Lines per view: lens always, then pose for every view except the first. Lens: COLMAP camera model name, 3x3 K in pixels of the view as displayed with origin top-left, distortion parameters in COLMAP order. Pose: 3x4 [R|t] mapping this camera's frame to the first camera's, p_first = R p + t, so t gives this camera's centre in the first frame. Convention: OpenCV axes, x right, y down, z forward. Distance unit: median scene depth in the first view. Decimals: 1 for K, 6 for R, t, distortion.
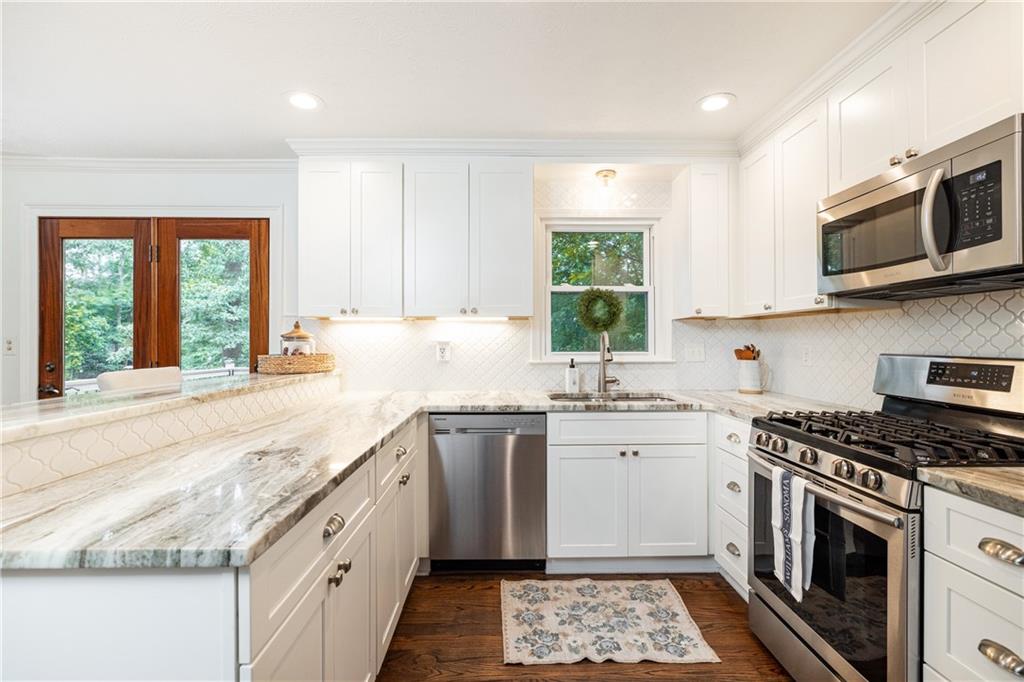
lens RADIAL K [[458.4, 0, 501.6], [0, 458.4, 339.1], [0, 0, 1]] dist [-0.006047, 0.002675]
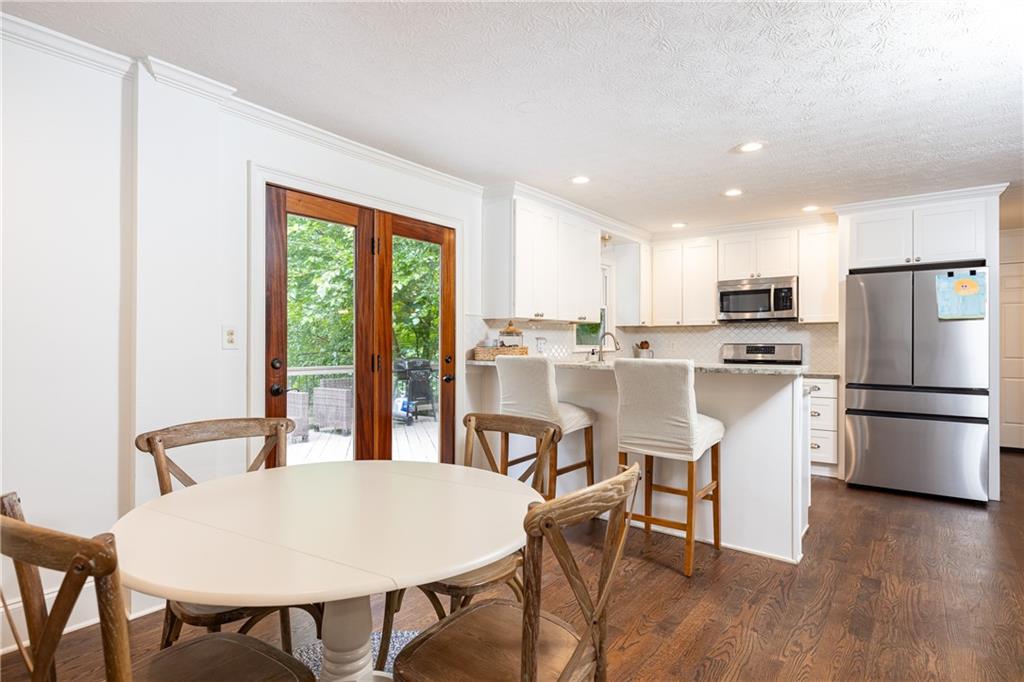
lens RADIAL K [[556.9, 0, 533.8], [0, 556.9, 328.3], [0, 0, 1]] dist [0.049436, 0.002547]
pose [[0.595661, 0.023732, 0.802885, -1.978252], [-0.003803, 0.999636, -0.026727, 0.029943], [-0.803227, 0.012867, 0.595534, -0.001317]]
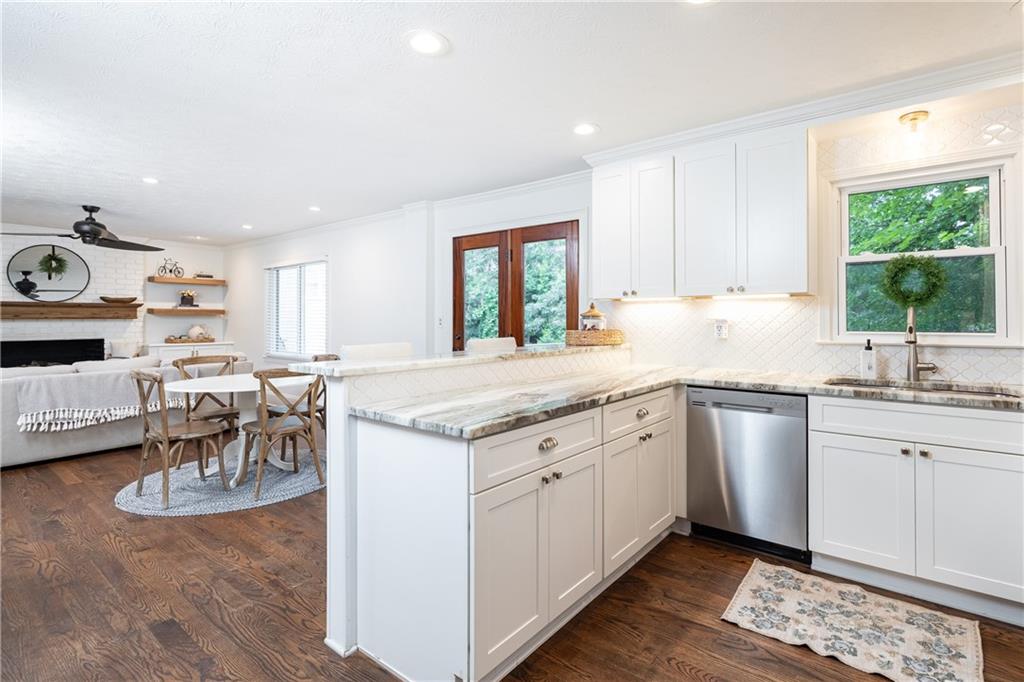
lens RADIAL K [[458.4, 0, 527.2], [0, 458.4, 315.0], [0, 0, 1]] dist [-0.006047, 0.002675]
pose [[0.789136, -0.003851, -0.614206, 0.226037], [0.001041, 0.999987, -0.004933, 0.000337], [0.614218, 0.003253, 0.789130, -0.095434]]
